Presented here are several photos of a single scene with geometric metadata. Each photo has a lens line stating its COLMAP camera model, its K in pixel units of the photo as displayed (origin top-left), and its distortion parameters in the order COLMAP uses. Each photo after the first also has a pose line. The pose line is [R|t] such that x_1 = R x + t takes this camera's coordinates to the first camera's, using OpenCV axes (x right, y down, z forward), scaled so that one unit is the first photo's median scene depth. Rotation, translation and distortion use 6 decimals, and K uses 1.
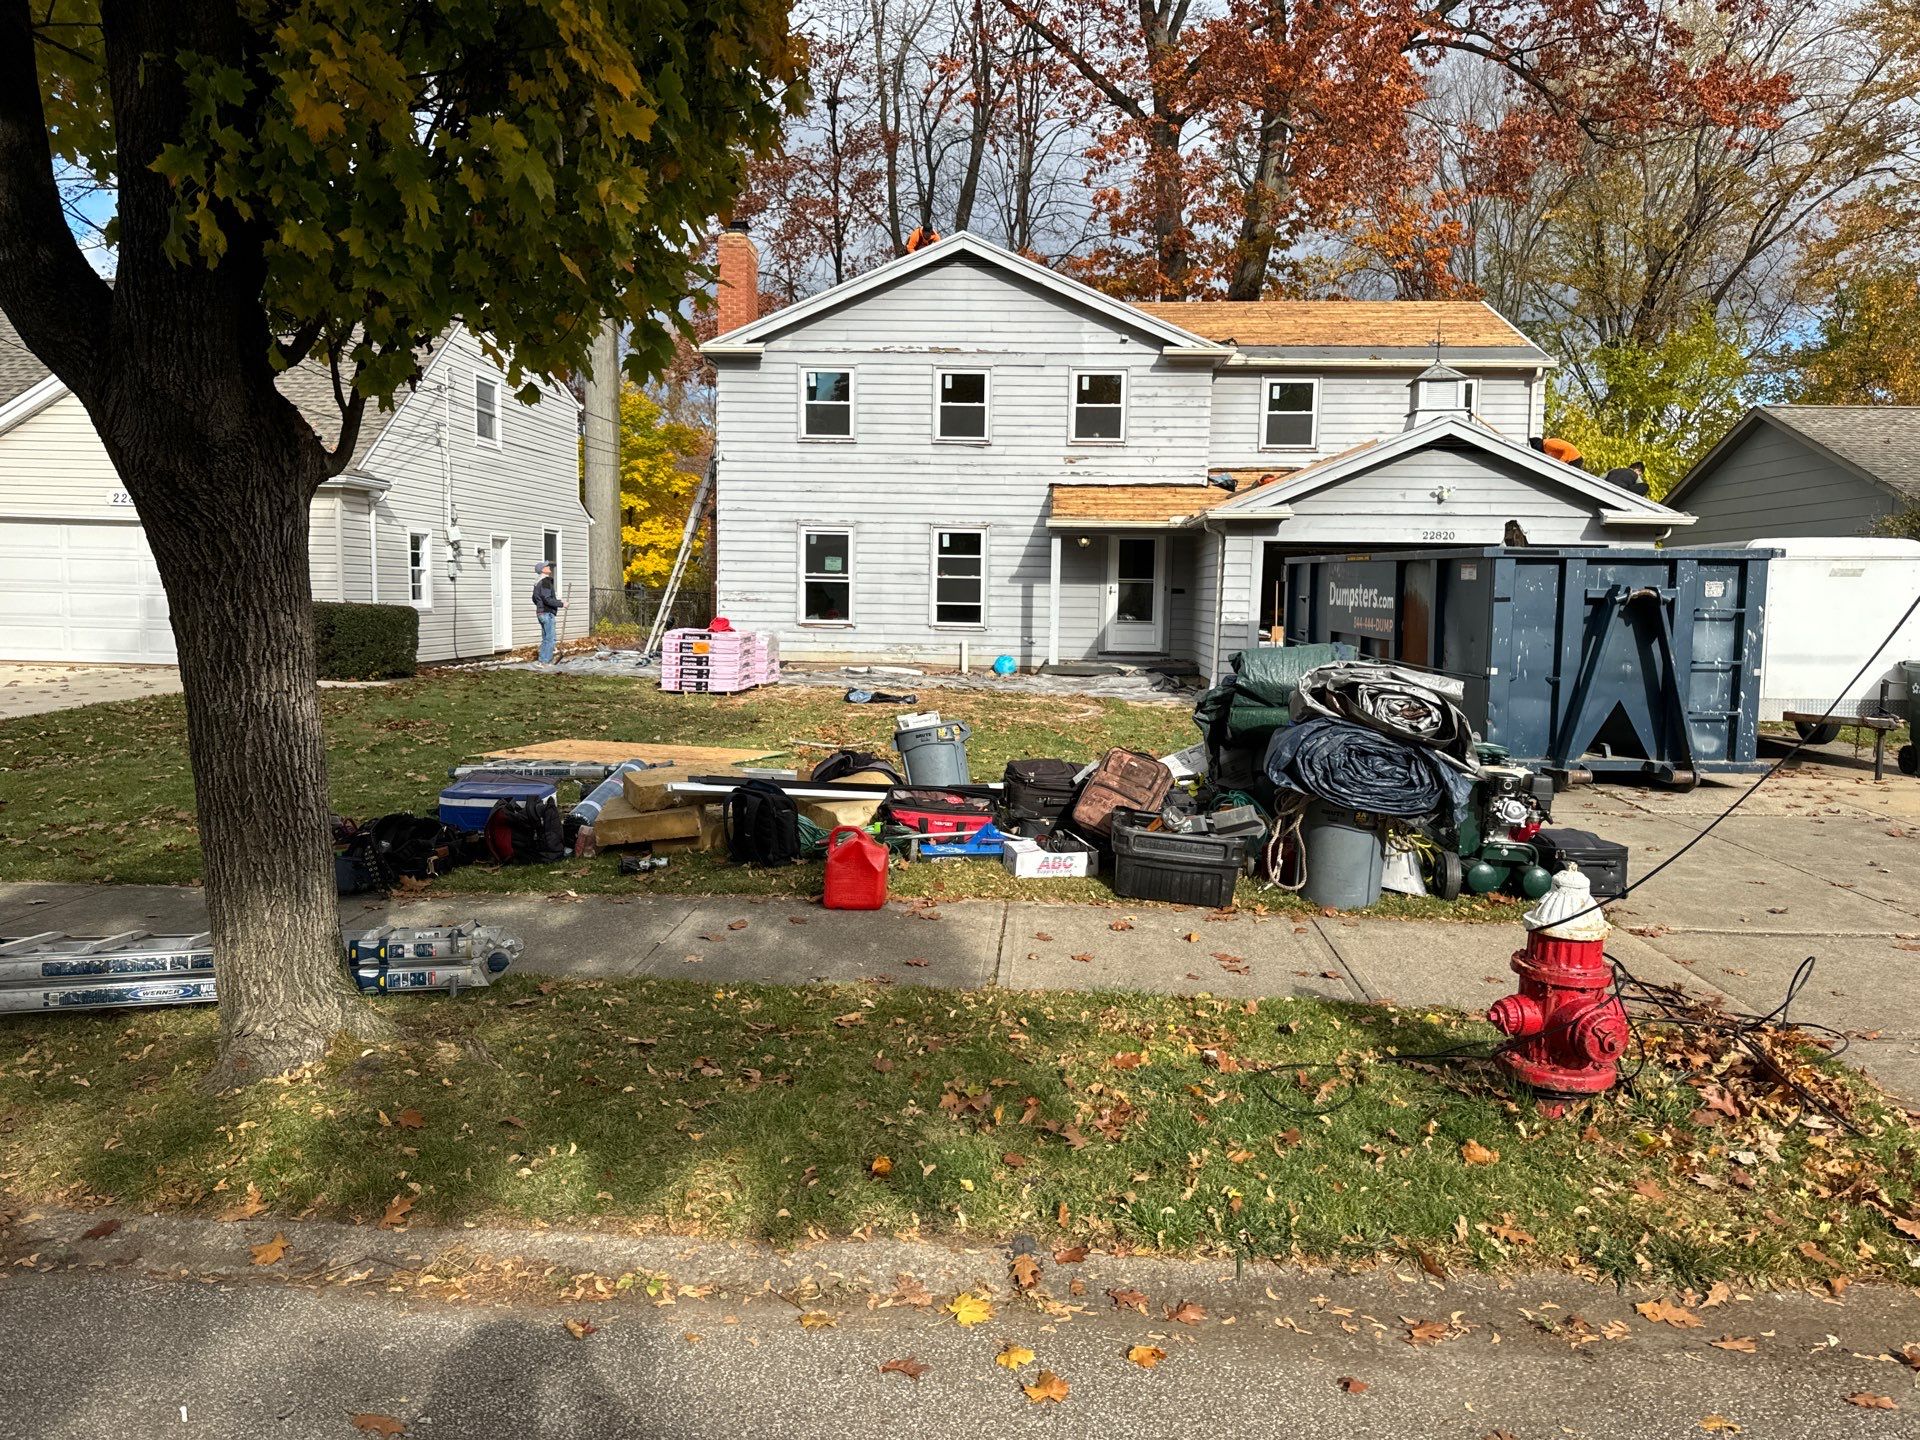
lens RADIAL K [[1395.7, 0, 964.3], [0, 1395.7, 727.9], [0, 0, 1]] dist [0.102021, -0.087352]
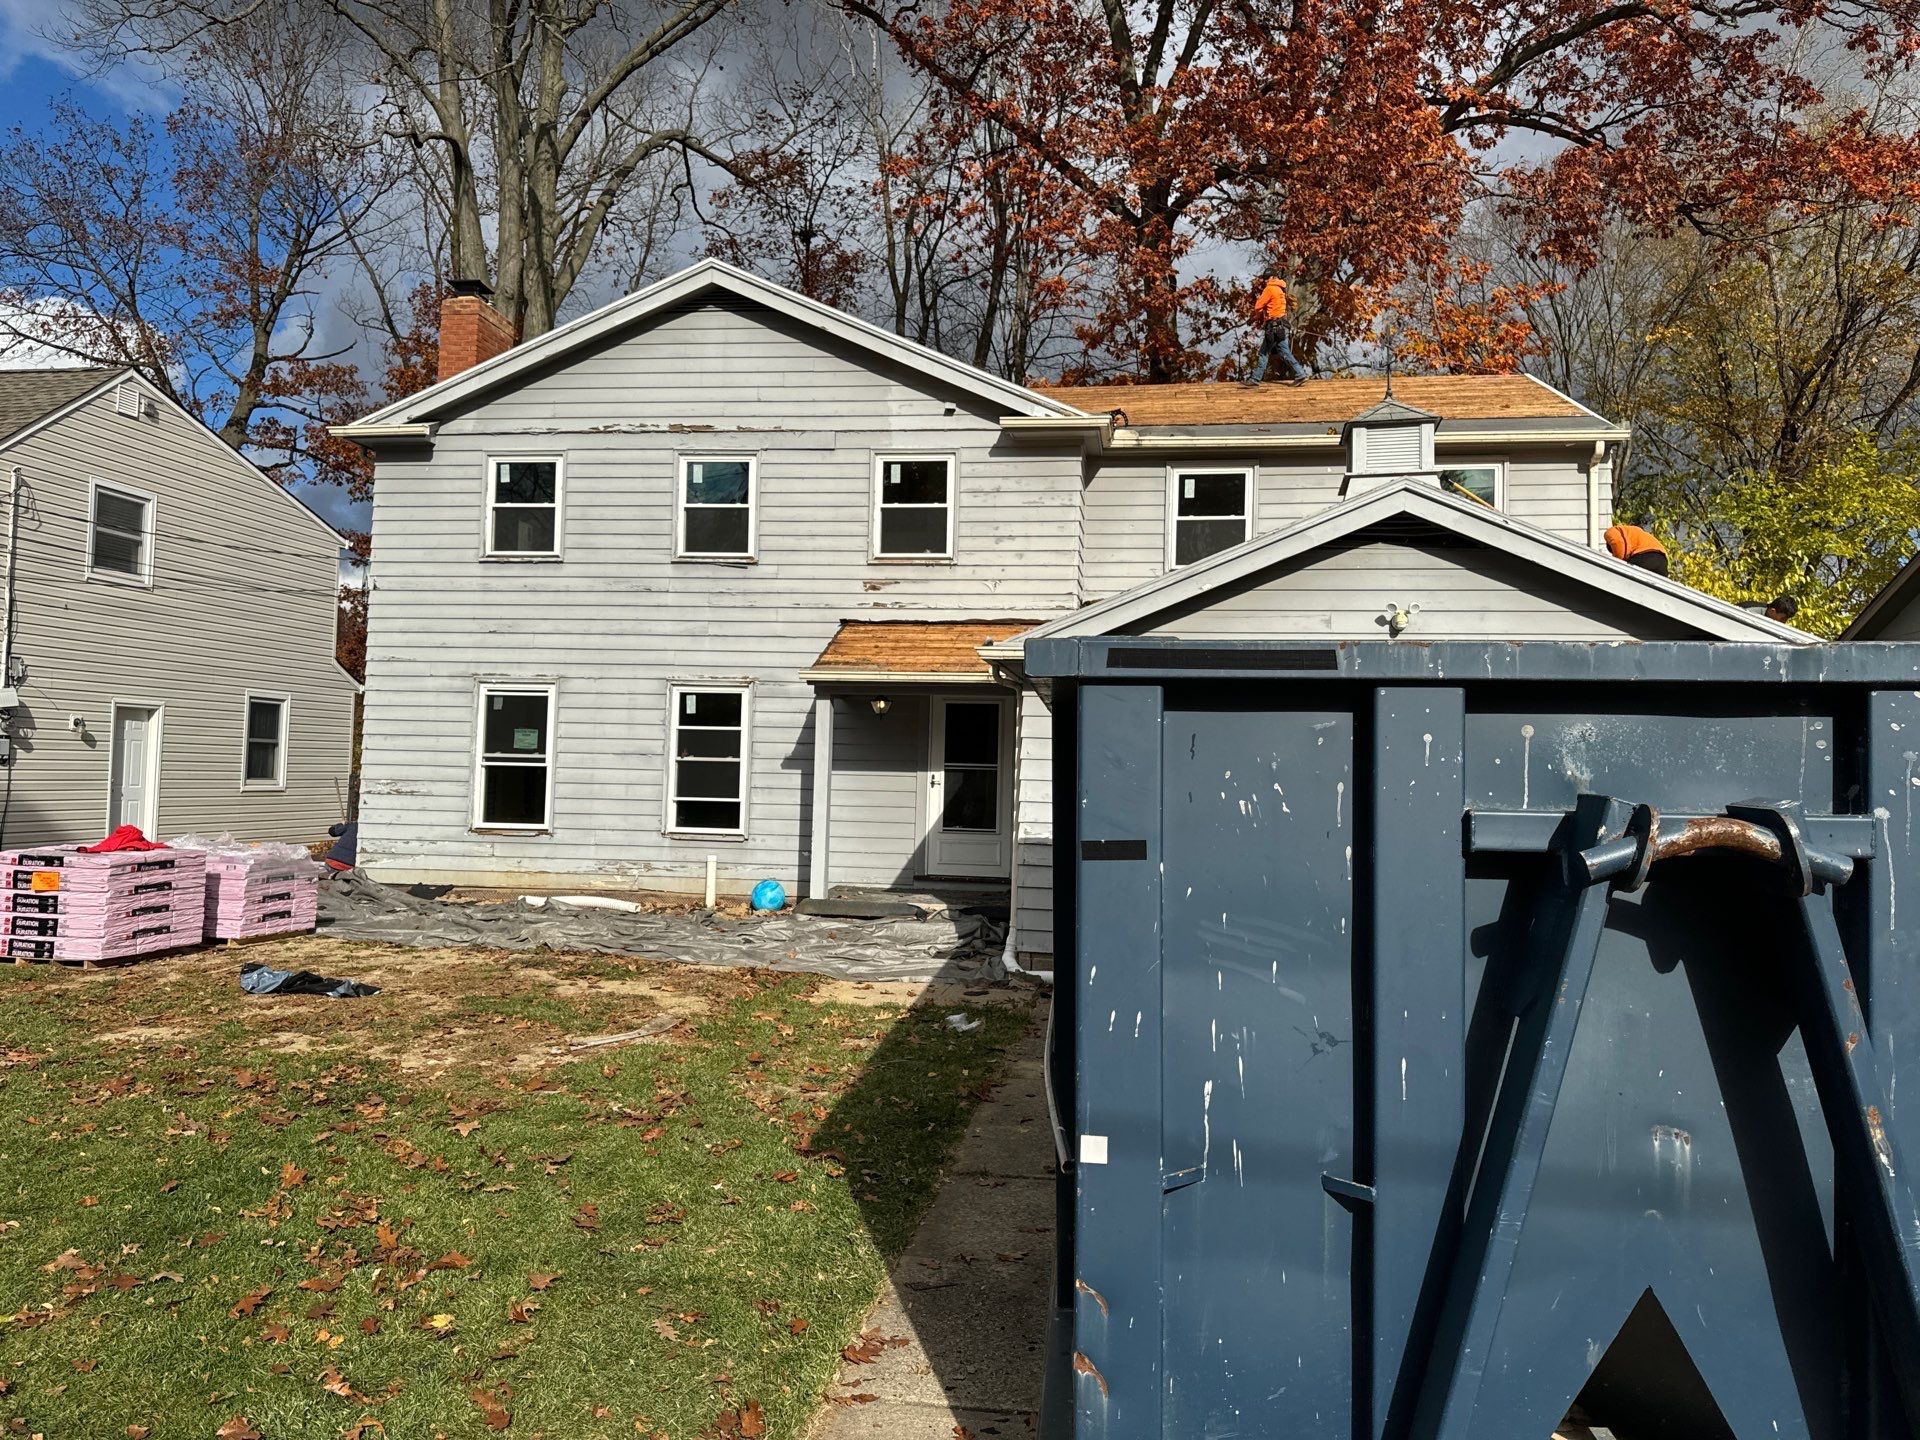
lens RADIAL K [[1395.7, 0, 953.9], [0, 1395.7, 718.7], [0, 0, 1]] dist [0.102021, -0.087352]
pose [[0.995216, 0.003983, -0.097616, 0.178602], [-0.017586, 0.990151, -0.138898, -0.037496], [0.096101, 0.139950, 0.985484, 0.359792]]
